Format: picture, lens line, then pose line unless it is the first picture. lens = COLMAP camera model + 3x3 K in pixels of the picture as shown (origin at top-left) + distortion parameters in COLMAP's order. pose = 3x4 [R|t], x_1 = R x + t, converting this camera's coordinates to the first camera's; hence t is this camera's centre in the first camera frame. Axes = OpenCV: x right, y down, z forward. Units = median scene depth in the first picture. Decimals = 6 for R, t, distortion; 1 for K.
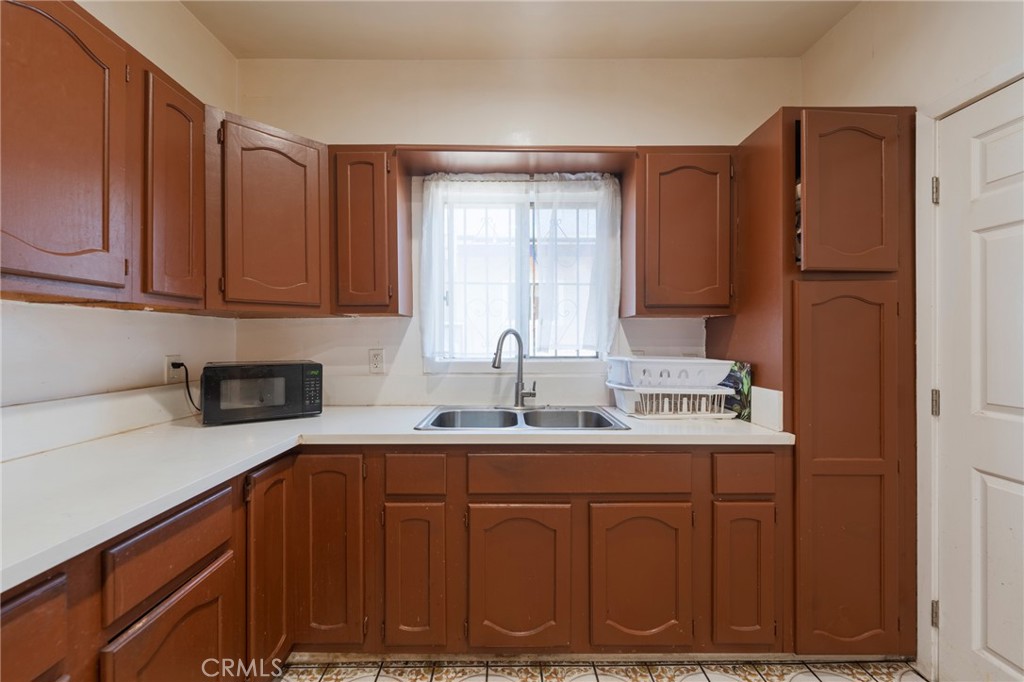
lens RADIAL K [[414.1, 0, 510.6], [0, 414.1, 339.4], [0, 0, 1]] dist [-0.000421, -0.000162]
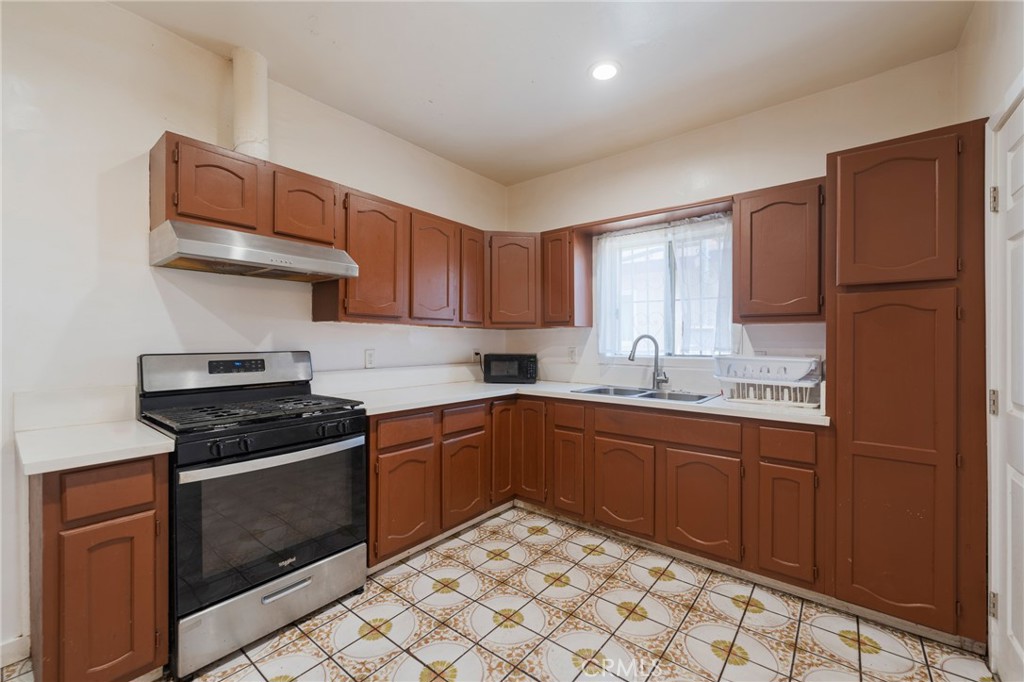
lens RADIAL K [[414.7, 0, 512.0], [0, 414.7, 341.0], [0, 0, 1]] dist [0.017556, 0.000044]
pose [[0.778672, 0.001134, -0.627430, 0.613495], [-0.002984, 0.999994, -0.001896, 0.001805], [0.627424, 0.003348, 0.778670, -0.489317]]
